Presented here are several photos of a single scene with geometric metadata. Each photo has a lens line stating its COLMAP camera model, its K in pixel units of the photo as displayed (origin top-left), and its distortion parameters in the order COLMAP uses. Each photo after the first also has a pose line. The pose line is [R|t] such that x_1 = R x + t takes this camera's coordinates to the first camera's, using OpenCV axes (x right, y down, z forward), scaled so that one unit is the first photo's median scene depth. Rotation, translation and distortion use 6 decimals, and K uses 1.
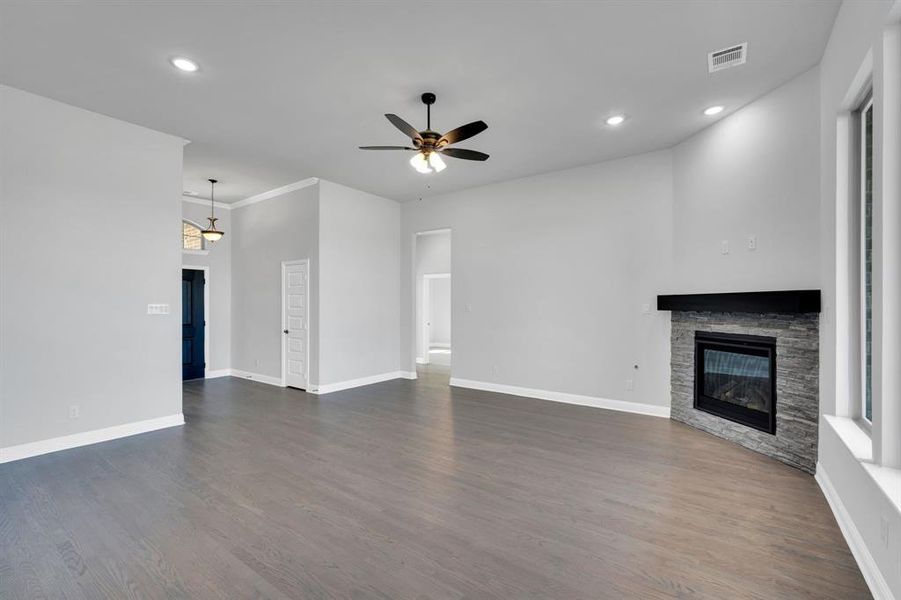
lens RADIAL K [[394.7, 0, 451.4], [0, 394.7, 302.8], [0, 0, 1]] dist [-0.009442, 0.000039]
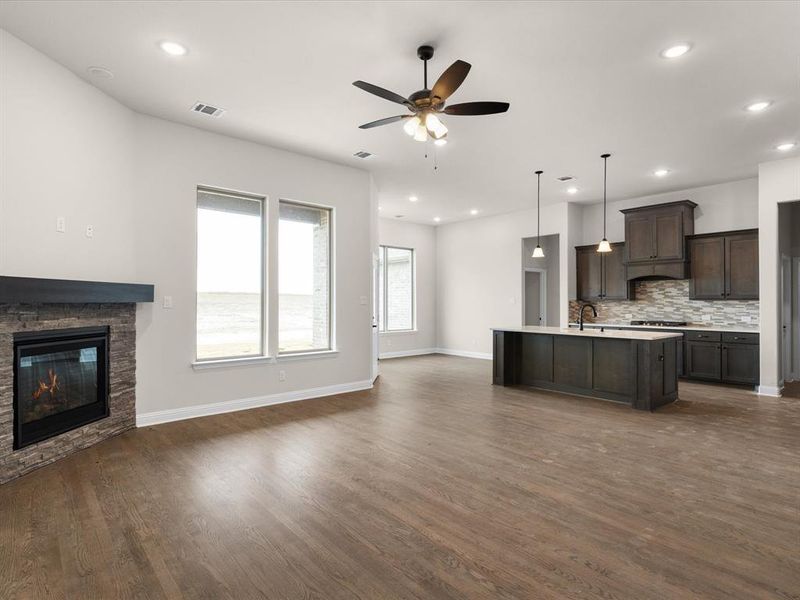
lens RADIAL K [[426.9, 0, 400.0], [0, 426.9, 300.0], [0, 0, 1]] dist [0.001742, 0.000053]
pose [[-0.976094, -0.000996, 0.217346, -0.172774], [-0.002973, 0.999957, -0.008768, 0.020790], [-0.217328, -0.009204, -0.976055, 1.606437]]
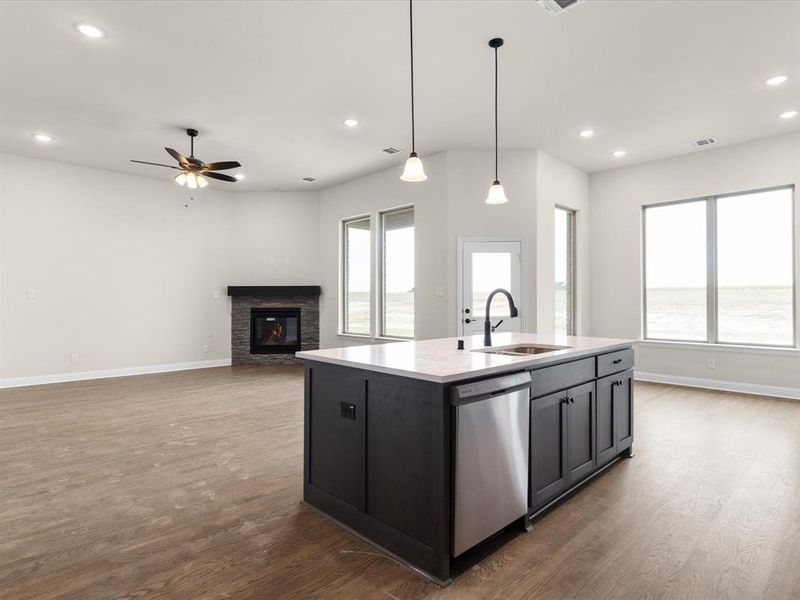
lens RADIAL K [[444.1, 0, 398.0], [0, 444.1, 298.8], [0, 0, 1]] dist [-0.000101, -0.000093]
pose [[0.173294, 0.003930, 0.984862, -1.191069], [-0.002144, 0.999991, -0.003613, 0.038842], [-0.984868, -0.001486, 0.173301, 0.045485]]
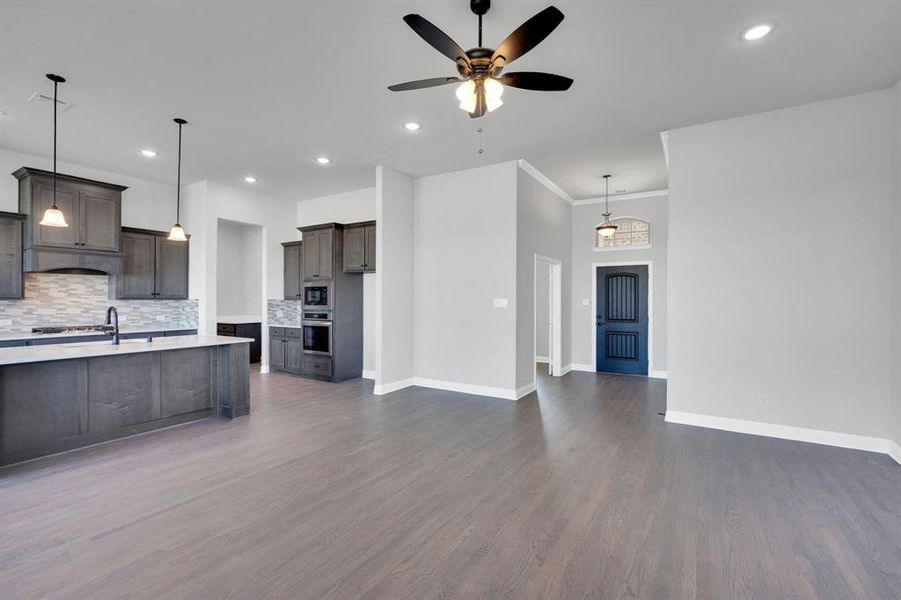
lens RADIAL K [[399.7, 0, 445.2], [0, 399.7, 298.3], [0, 0, 1]] dist [-0.000916, 0.000085]
pose [[0.065228, -0.002449, -0.997867, 0.543141], [0.001200, 0.999996, -0.002375, 0.003035], [0.997870, -0.001042, 0.065231, 0.752182]]
